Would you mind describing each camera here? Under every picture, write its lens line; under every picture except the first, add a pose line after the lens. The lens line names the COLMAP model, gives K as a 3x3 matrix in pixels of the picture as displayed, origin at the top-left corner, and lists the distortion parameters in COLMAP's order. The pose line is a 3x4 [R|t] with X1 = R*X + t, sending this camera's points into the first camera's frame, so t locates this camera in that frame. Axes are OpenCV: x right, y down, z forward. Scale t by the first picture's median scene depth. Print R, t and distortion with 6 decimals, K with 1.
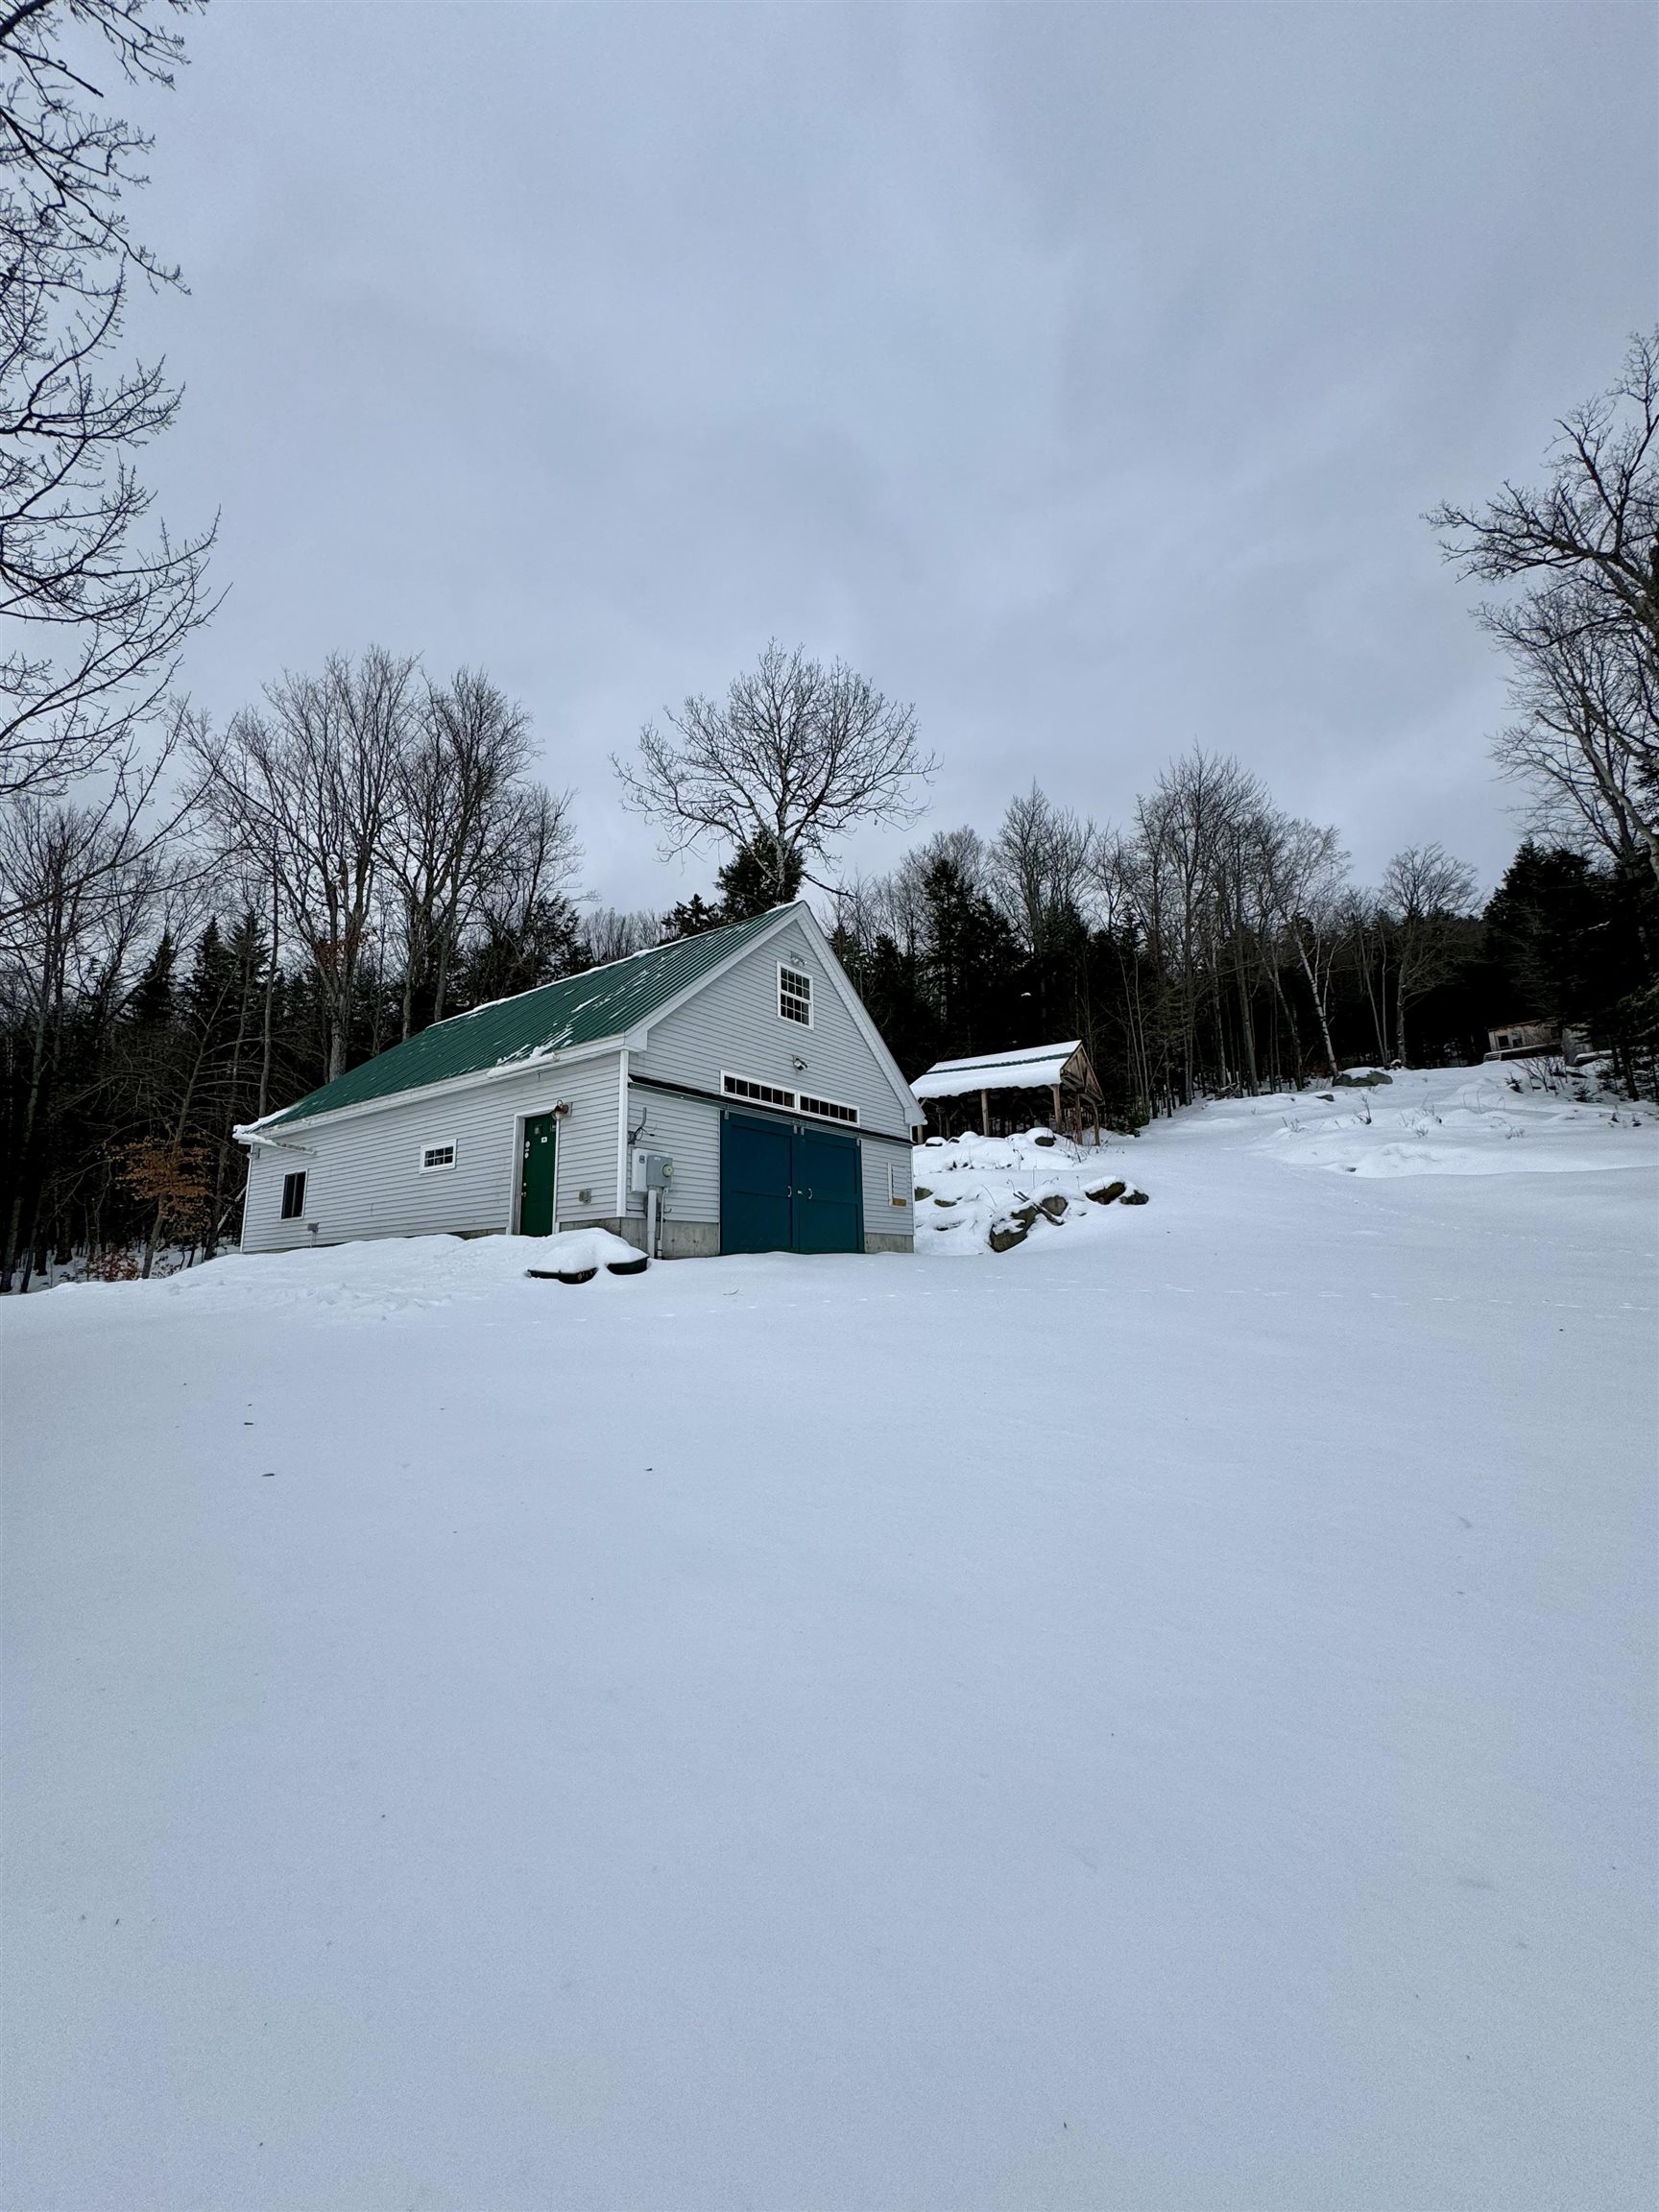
lens RADIAL K [[886.3, 0, 829.5], [0, 886.3, 1106.0], [0, 0, 1]] dist [0.000064, -0.000003]
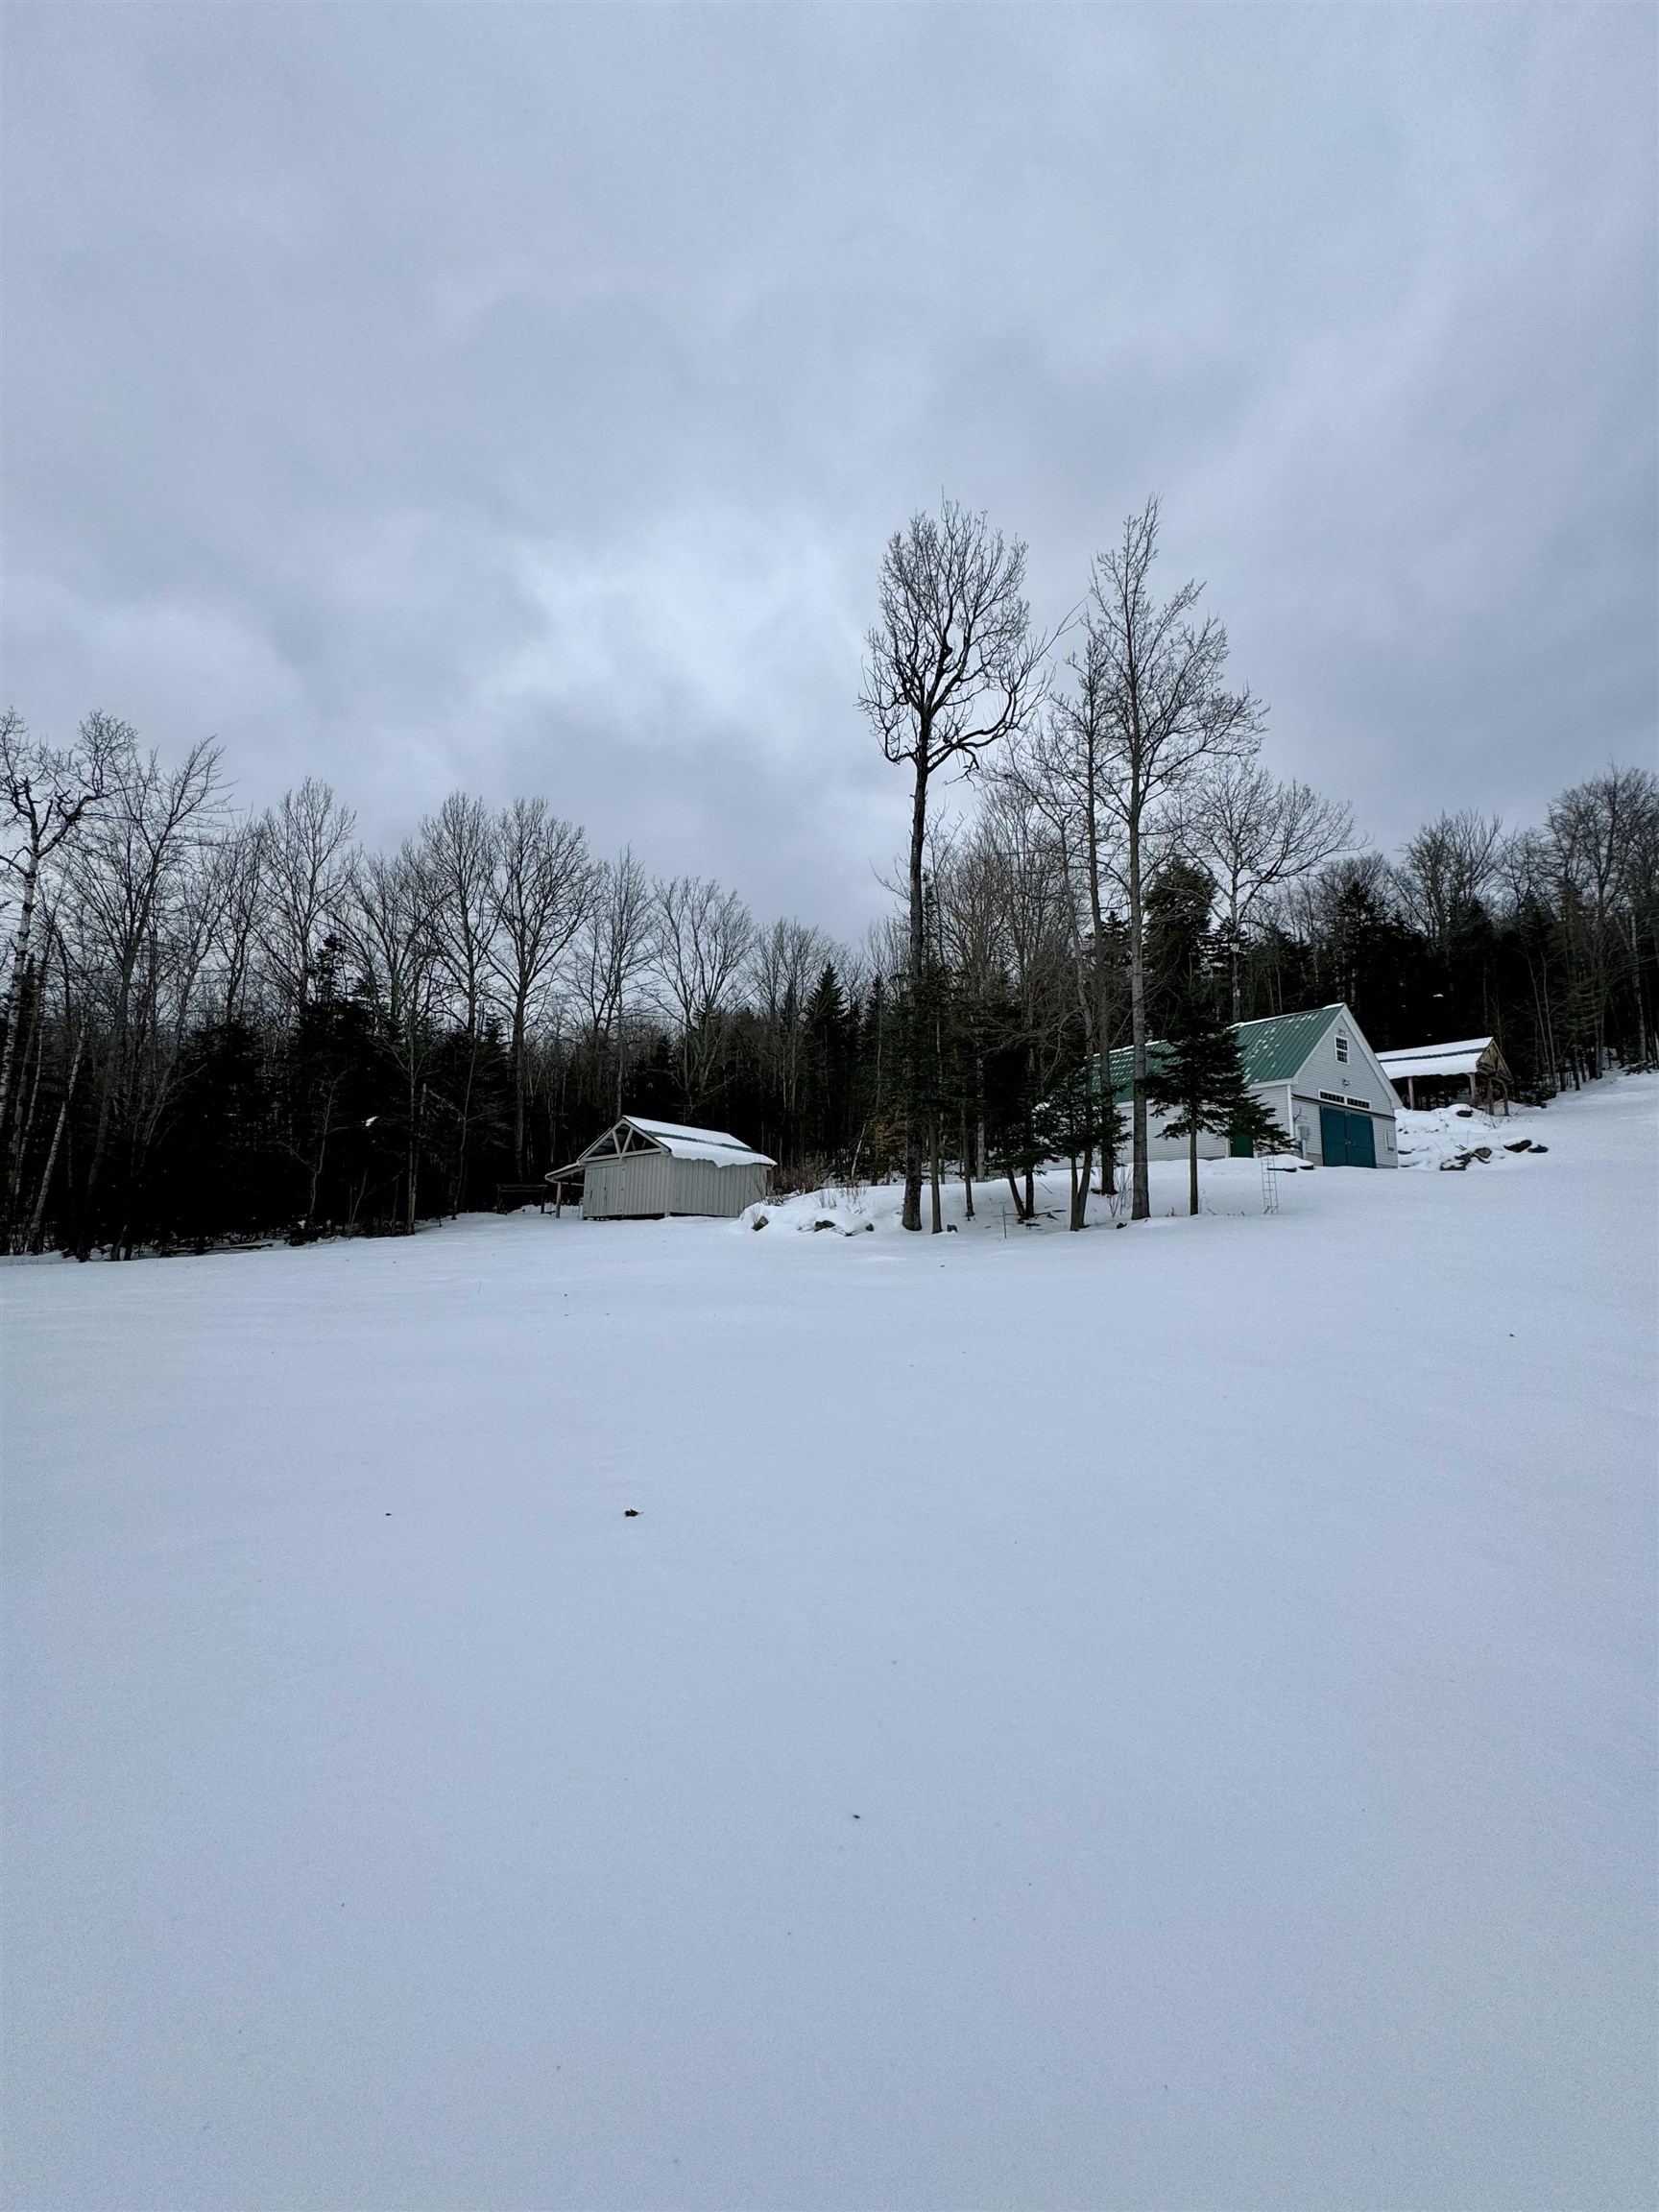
lens RADIAL K [[882.5, 0, 829.5], [0, 882.5, 1106.0], [0, 0, 1]] dist [0.000203, 0.000007]
pose [[0.938589, -0.008497, -0.344931, -0.215876], [0.022452, 0.999082, 0.036483, -0.044592], [0.344305, -0.041987, 0.937919, -0.654707]]
